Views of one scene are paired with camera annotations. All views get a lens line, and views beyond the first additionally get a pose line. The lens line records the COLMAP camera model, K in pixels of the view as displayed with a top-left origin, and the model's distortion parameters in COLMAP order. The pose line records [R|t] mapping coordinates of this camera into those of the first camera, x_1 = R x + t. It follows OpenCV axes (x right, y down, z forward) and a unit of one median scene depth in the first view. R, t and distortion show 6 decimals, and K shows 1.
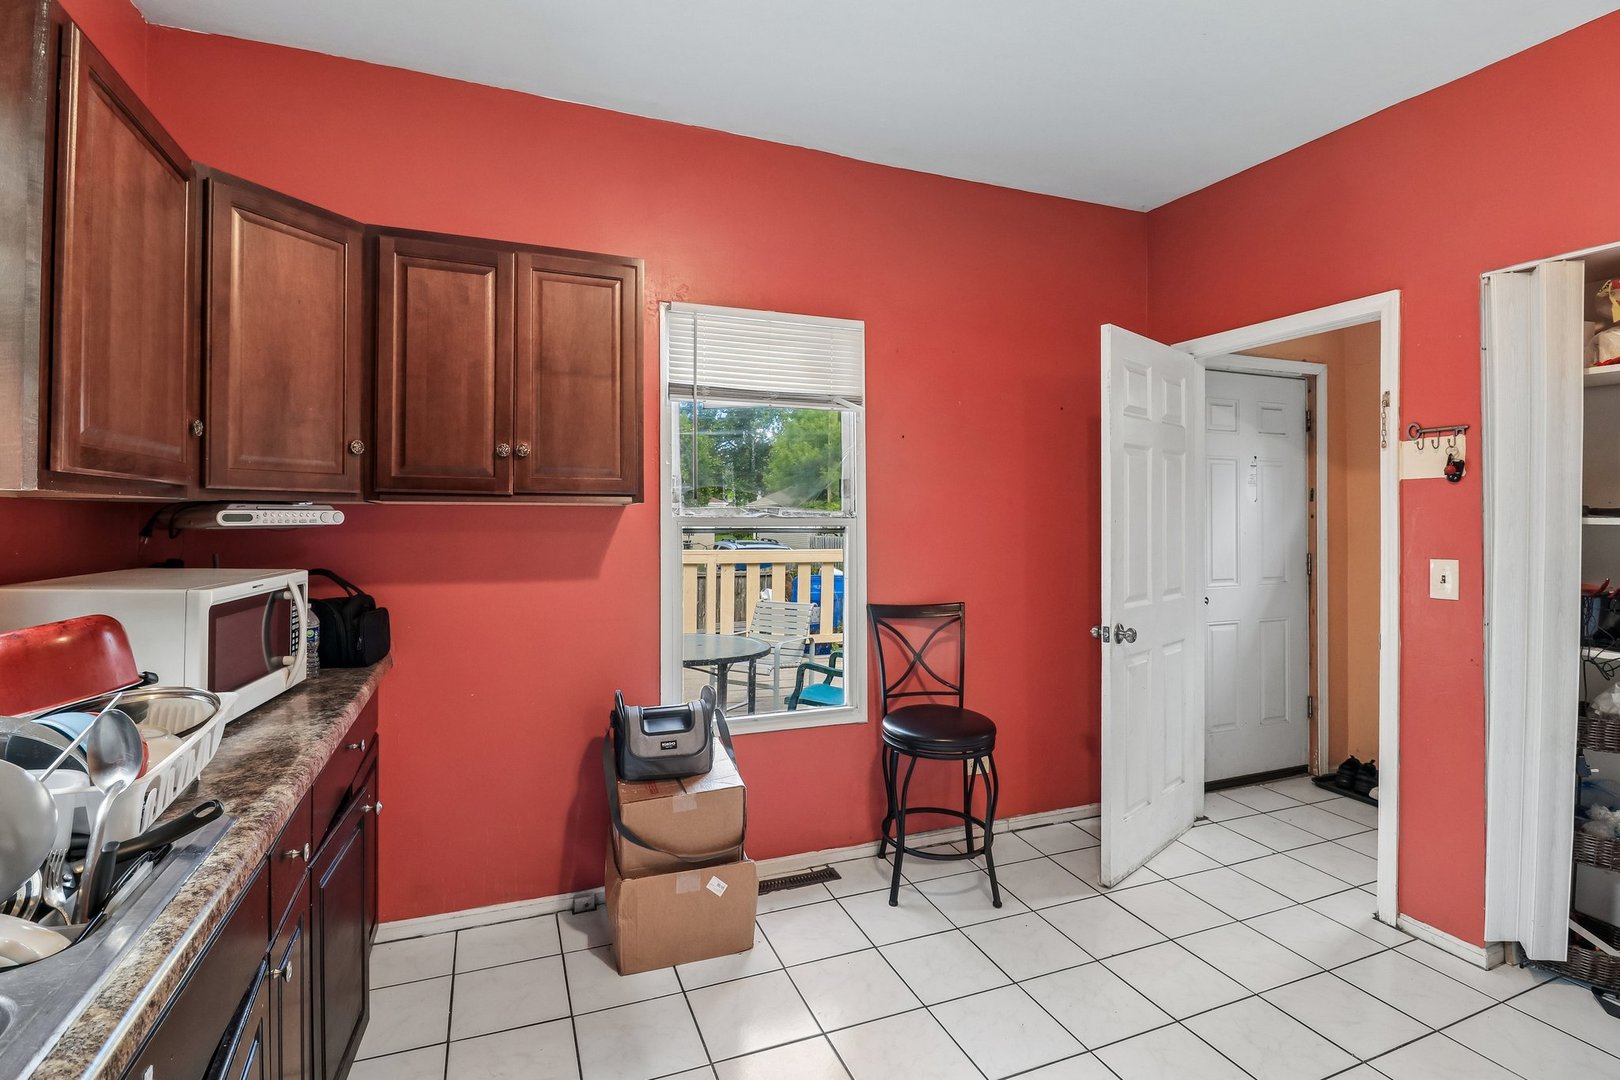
lens RADIAL K [[773.4, 0, 820.0], [0, 773.4, 518.5], [0, 0, 1]] dist [-0.011579, -0.005770]
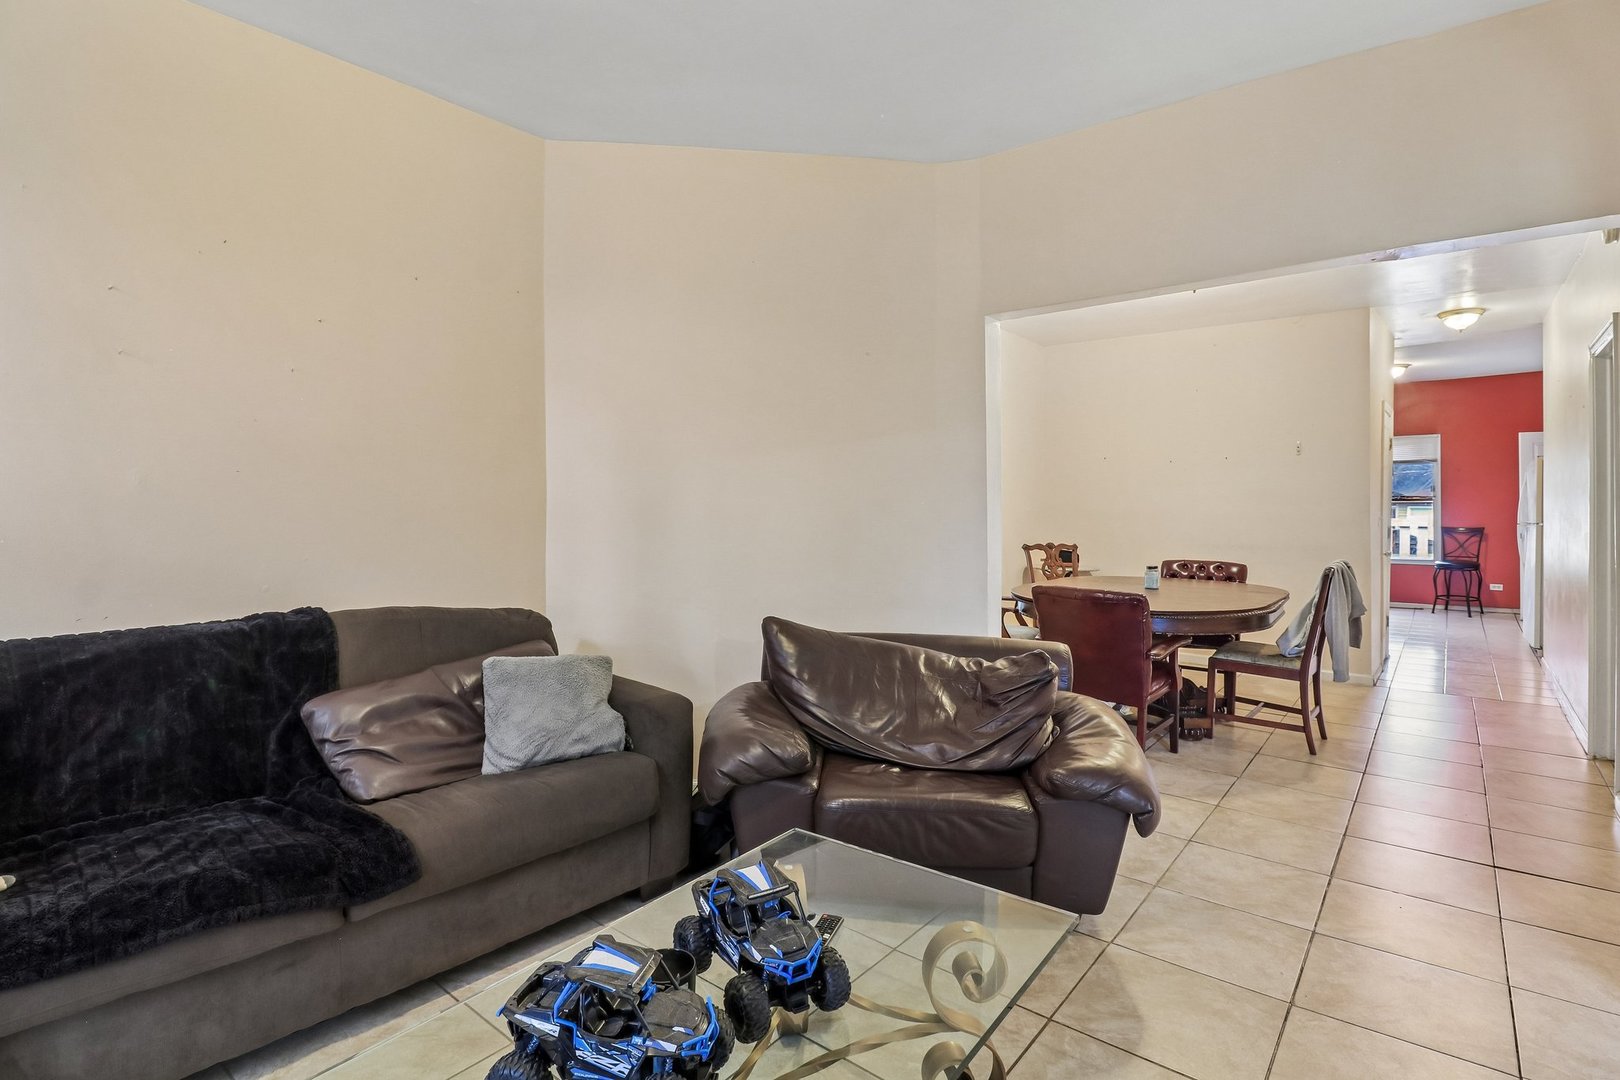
lens RADIAL K [[773.4, 0, 800.5], [0, 773.4, 515.8], [0, 0, 1]] dist [-0.011579, -0.005770]
pose [[0.456494, -0.001659, -0.889725, 2.014399], [-0.004389, 0.999982, -0.004116, 0.115947], [0.889716, 0.005784, 0.456478, -3.320954]]
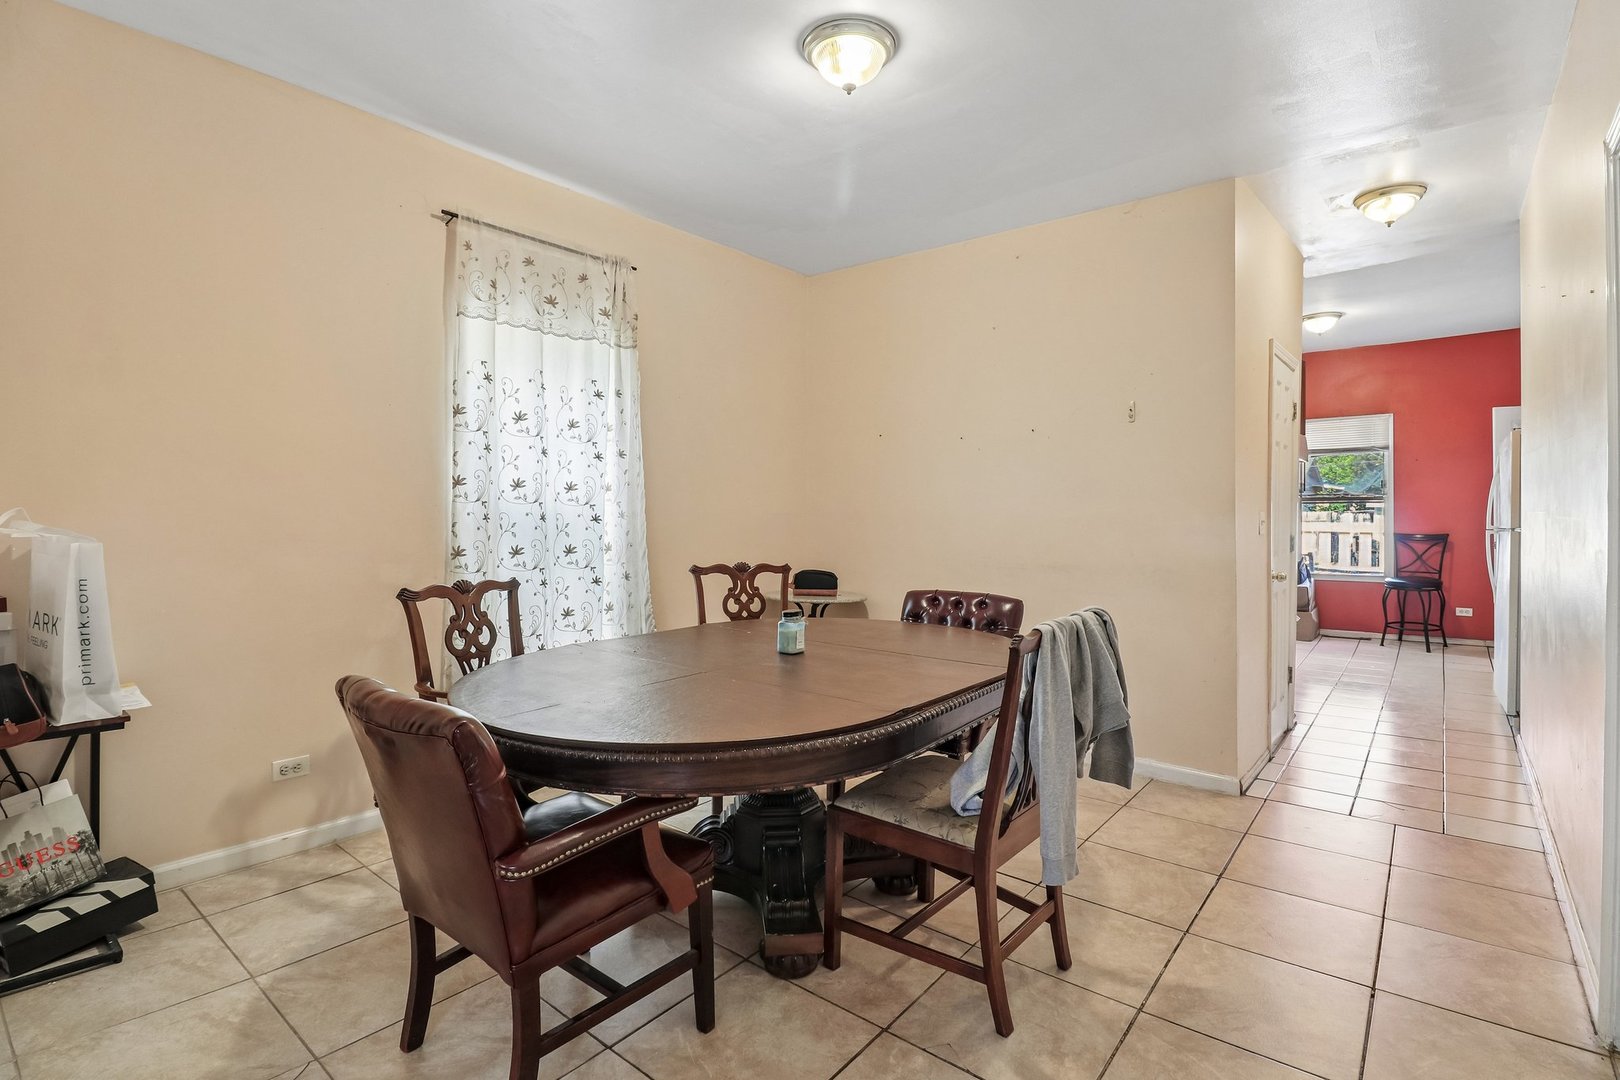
lens RADIAL K [[773.4, 0, 796.3], [0, 773.4, 530.0], [0, 0, 1]] dist [-0.011579, -0.005770]
pose [[0.461737, 0.003400, -0.887010, 1.637593], [0.000340, 0.999992, 0.004010, 0.115738], [0.887017, -0.002153, 0.461732, -2.148945]]
